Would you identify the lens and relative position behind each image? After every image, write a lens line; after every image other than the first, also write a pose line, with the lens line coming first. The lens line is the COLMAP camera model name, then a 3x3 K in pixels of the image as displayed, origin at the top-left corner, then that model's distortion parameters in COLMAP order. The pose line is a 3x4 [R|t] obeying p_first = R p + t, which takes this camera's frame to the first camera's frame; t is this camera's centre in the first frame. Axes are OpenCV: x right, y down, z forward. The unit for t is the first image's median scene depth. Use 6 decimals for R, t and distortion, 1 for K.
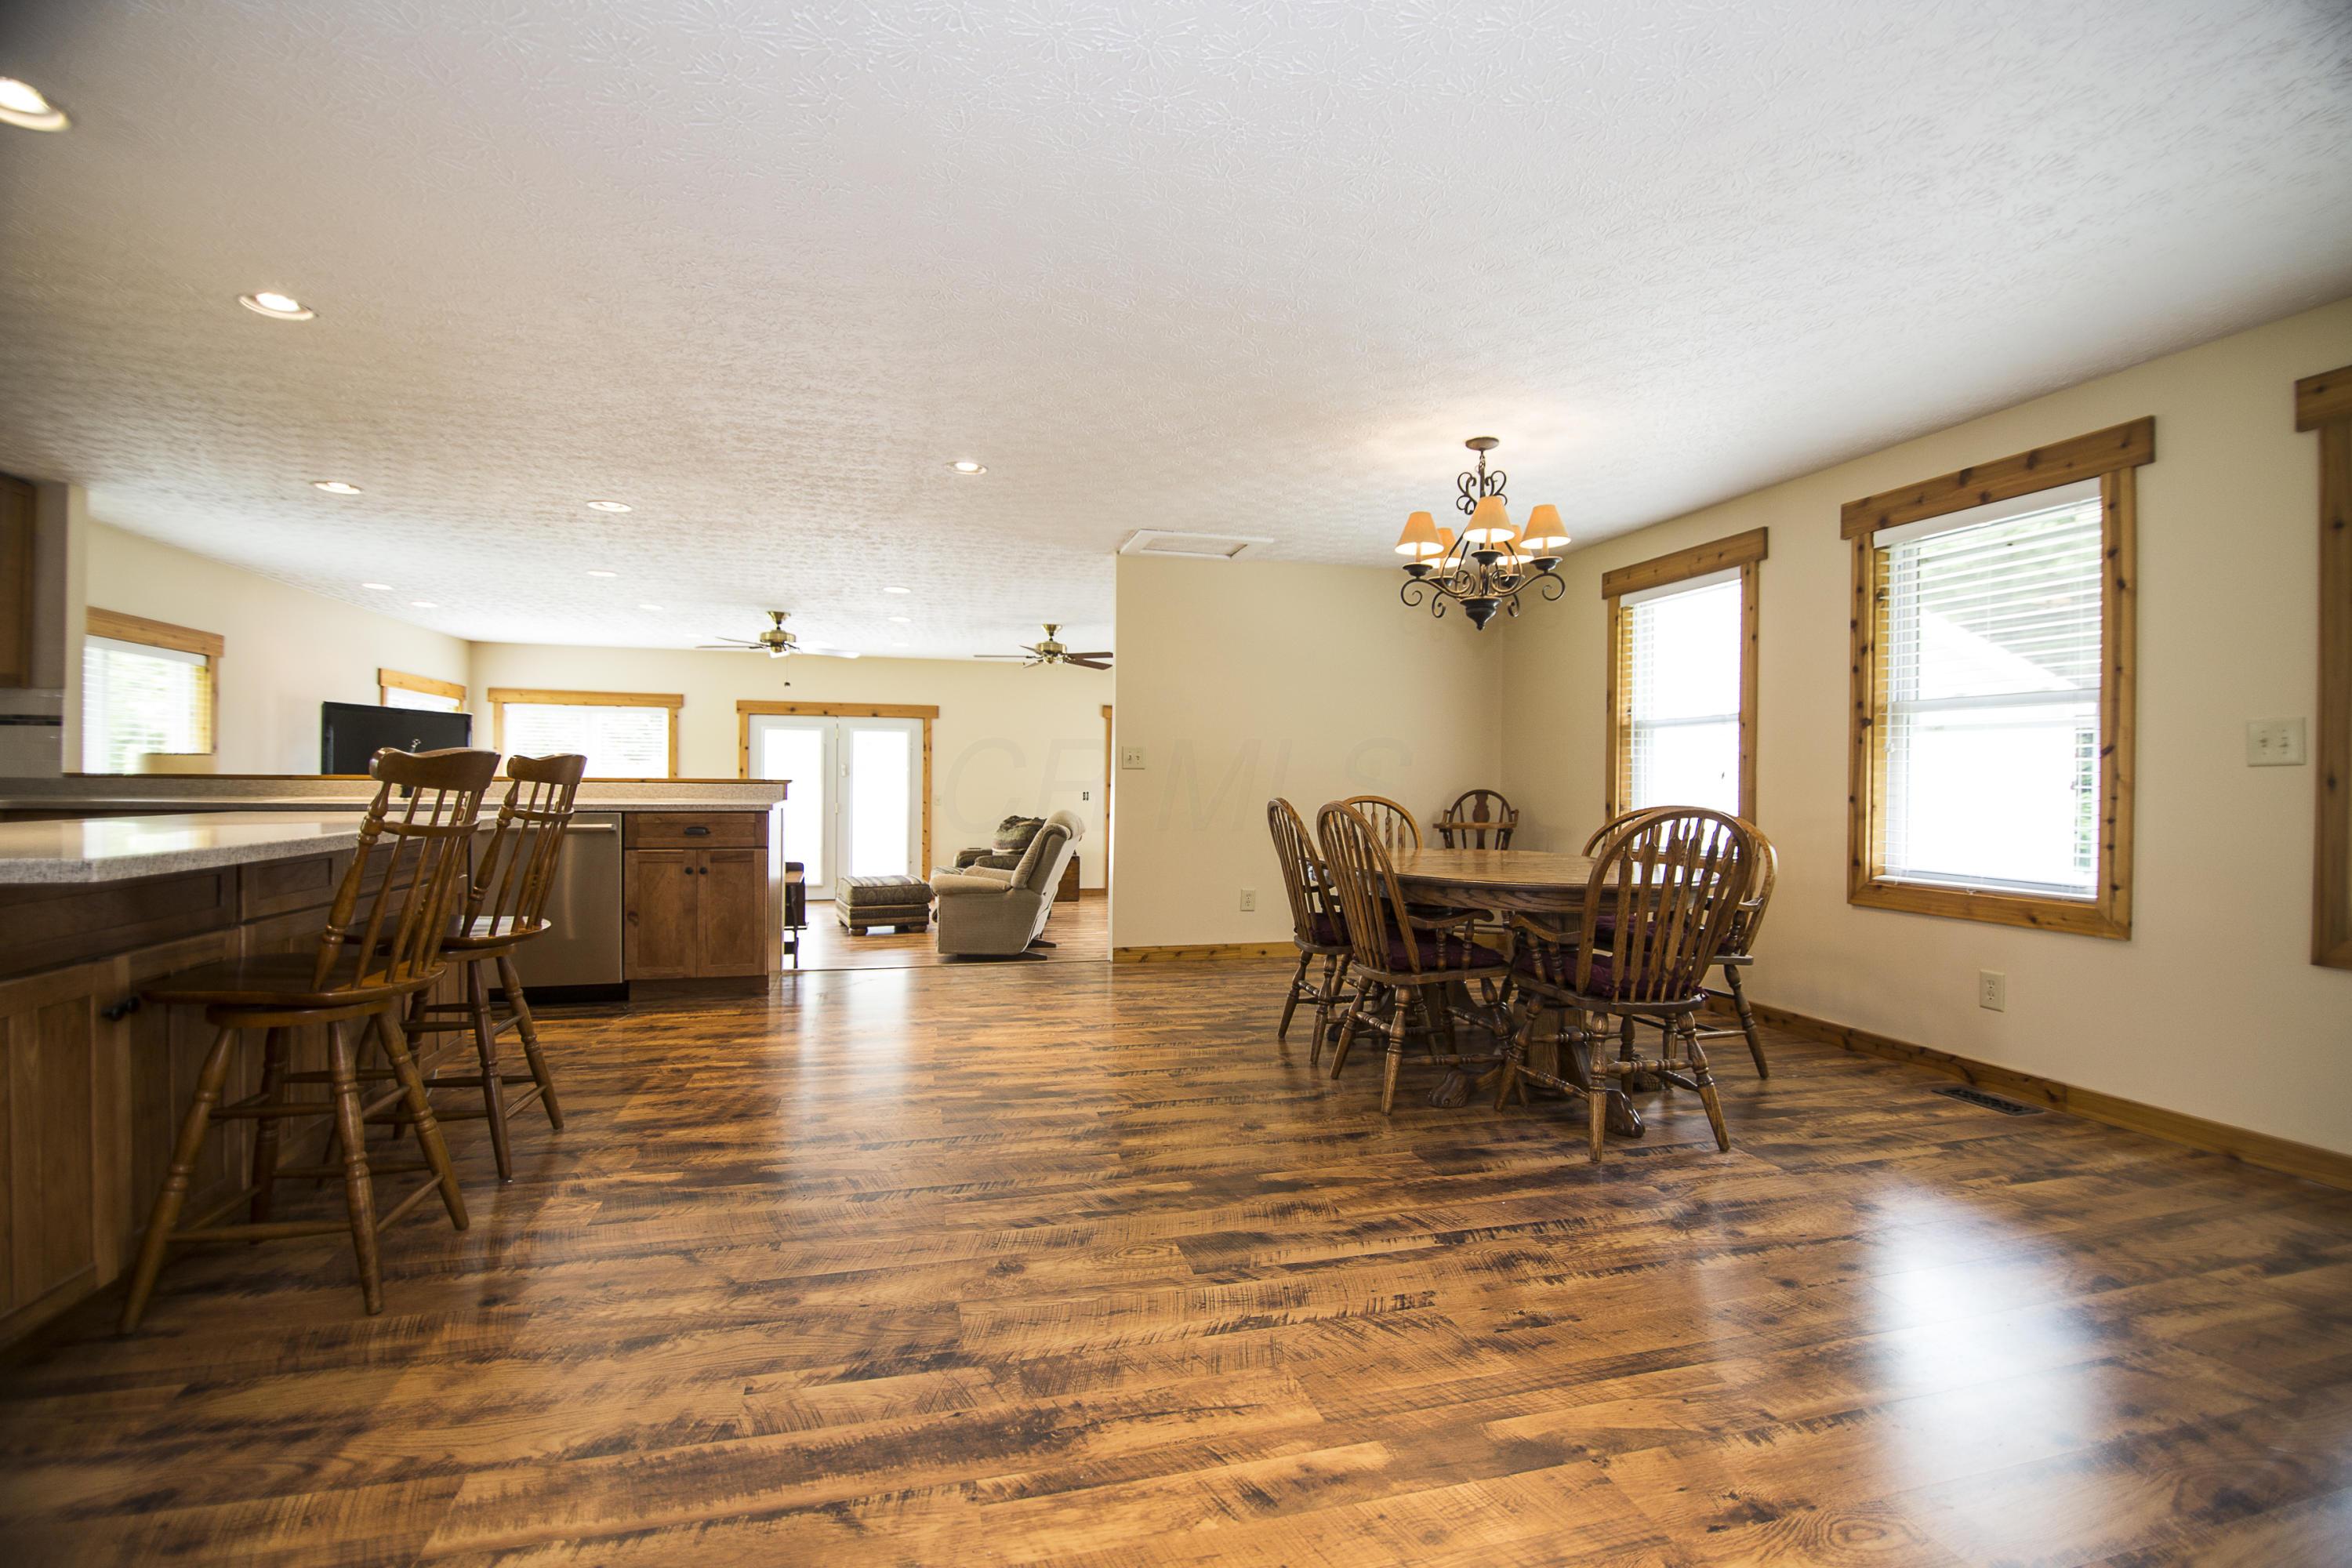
lens RADIAL K [[1078.0, 0, 1221.4], [0, 1078.0, 789.1], [0, 0, 1]] dist [-0.015783, -0.004197]
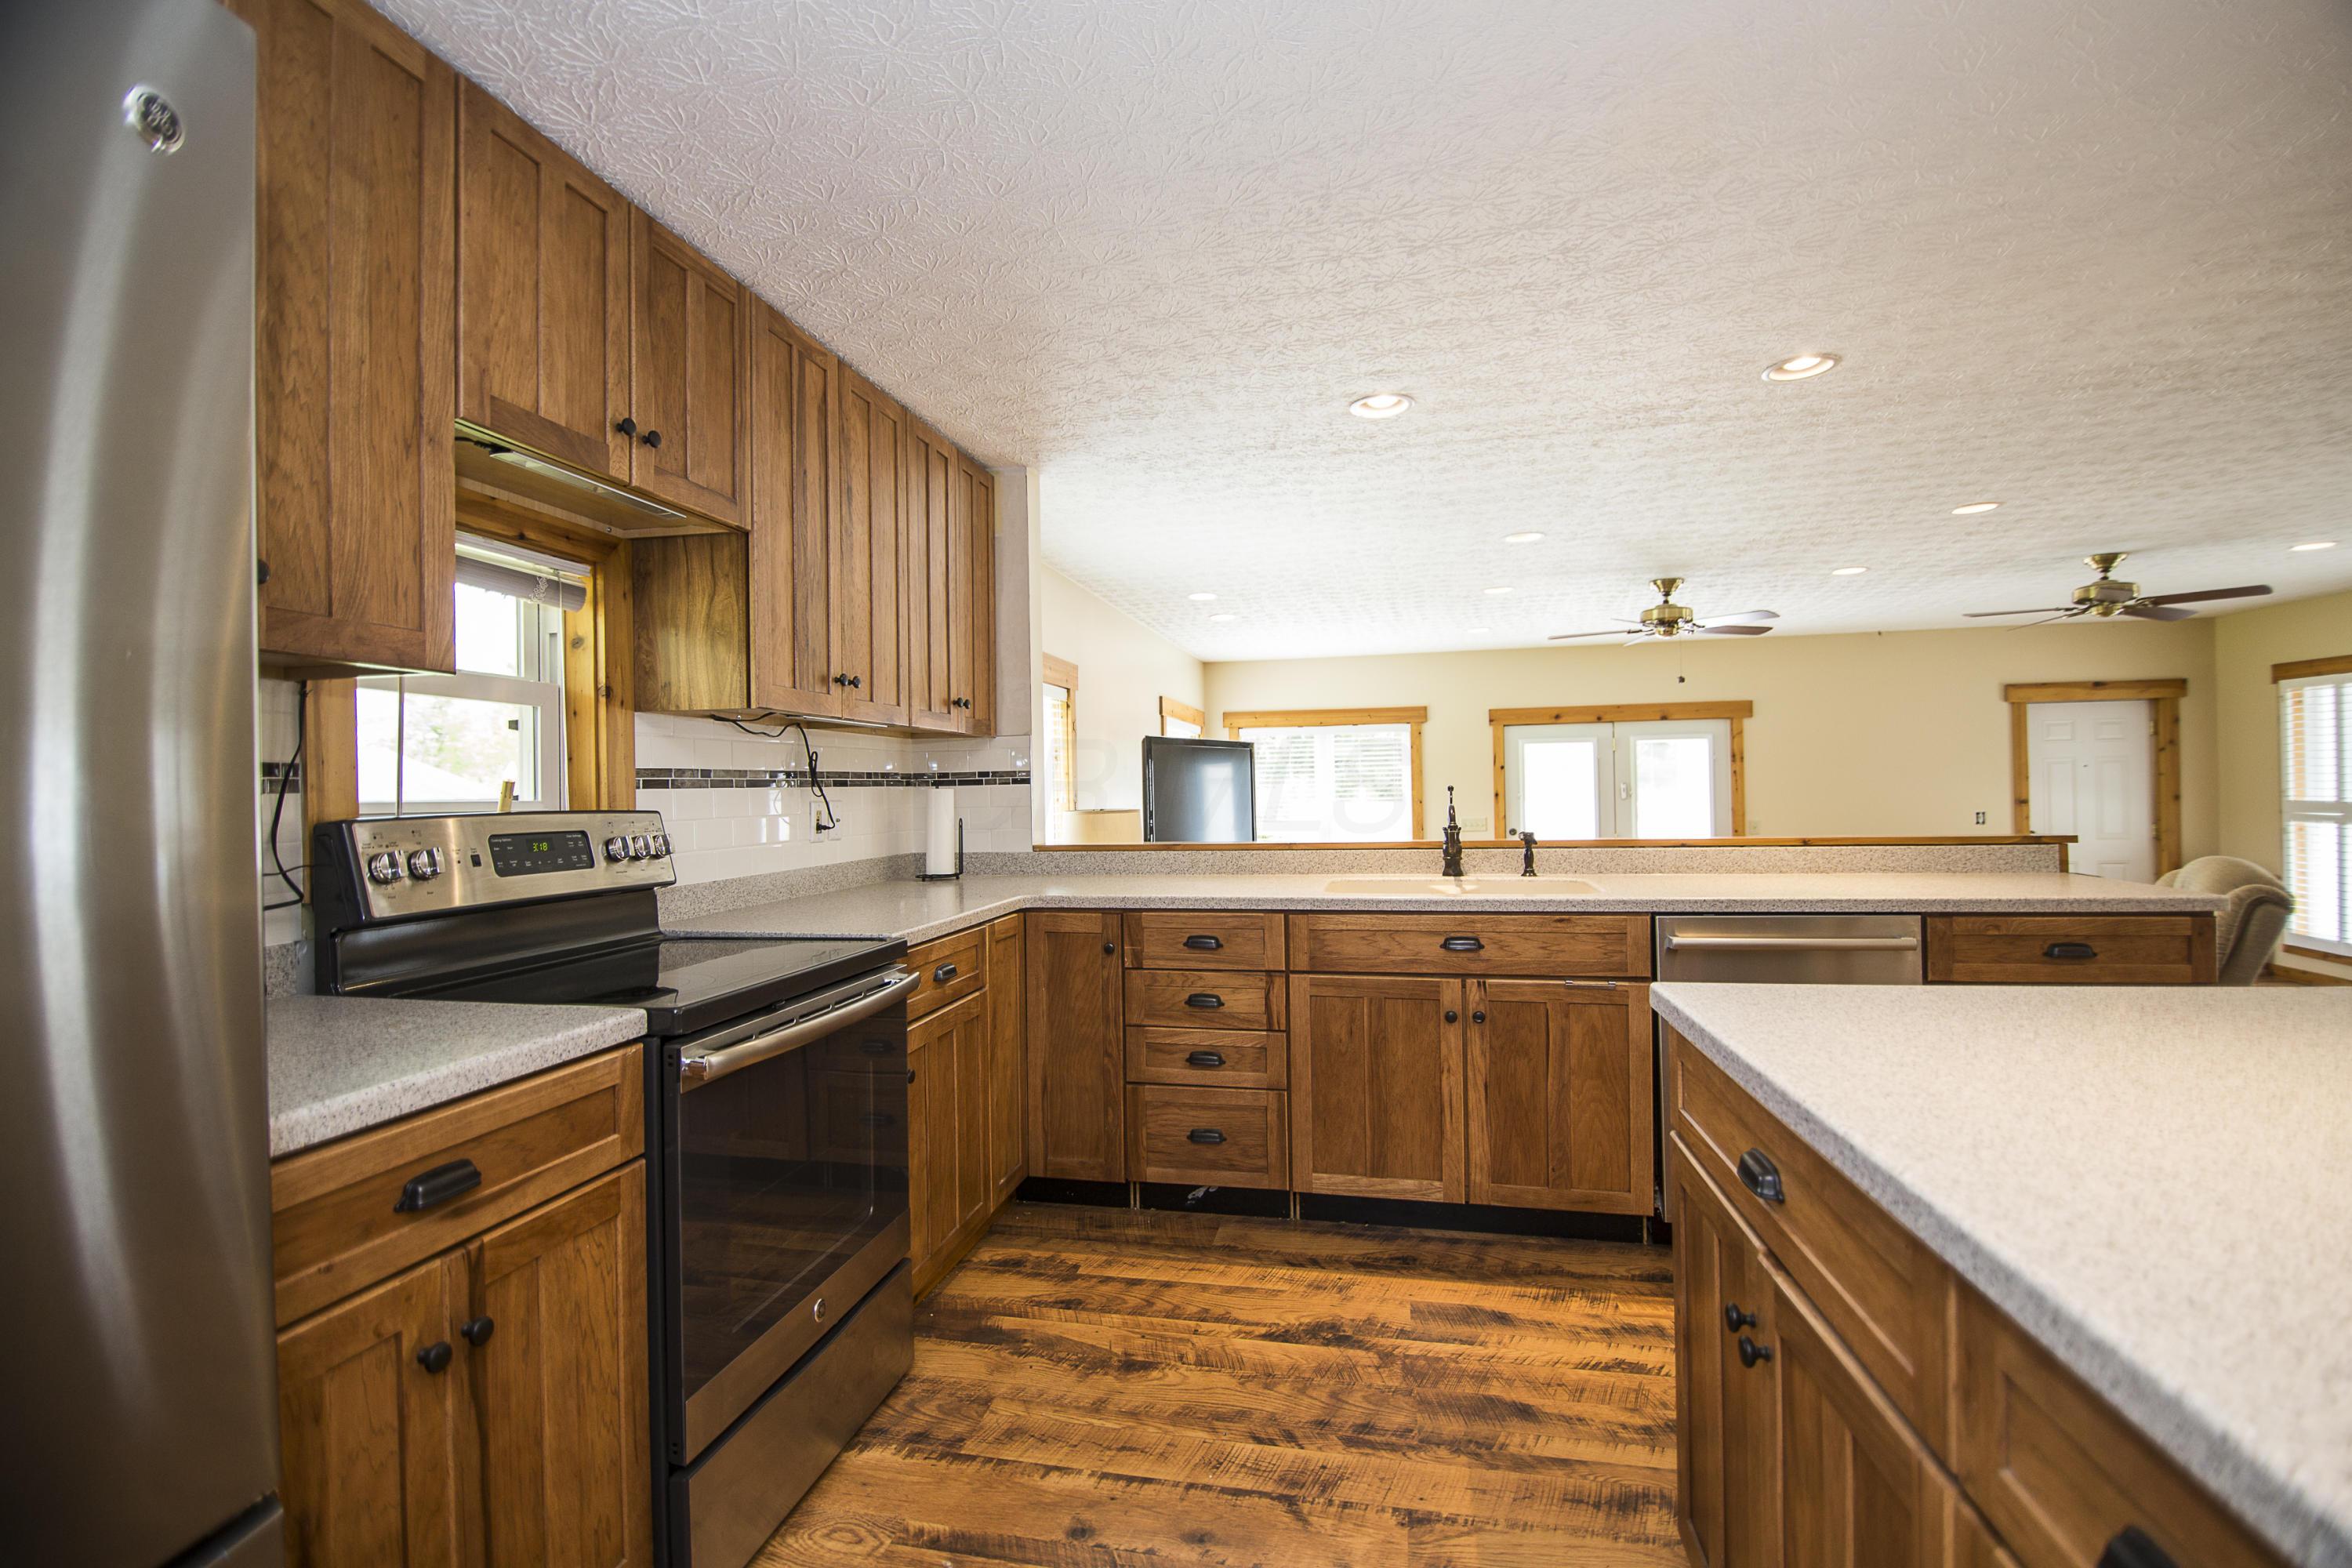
lens RADIAL K [[1104.1, 0, 1166.3], [0, 1104.1, 783.7], [0, 0, 1]] dist [0.000462, -0.000130]
pose [[0.879132, -0.031111, -0.475561, -0.756196], [0.026239, 0.999513, -0.016880, -0.052282], [0.475855, 0.002362, 0.879521, 0.411097]]
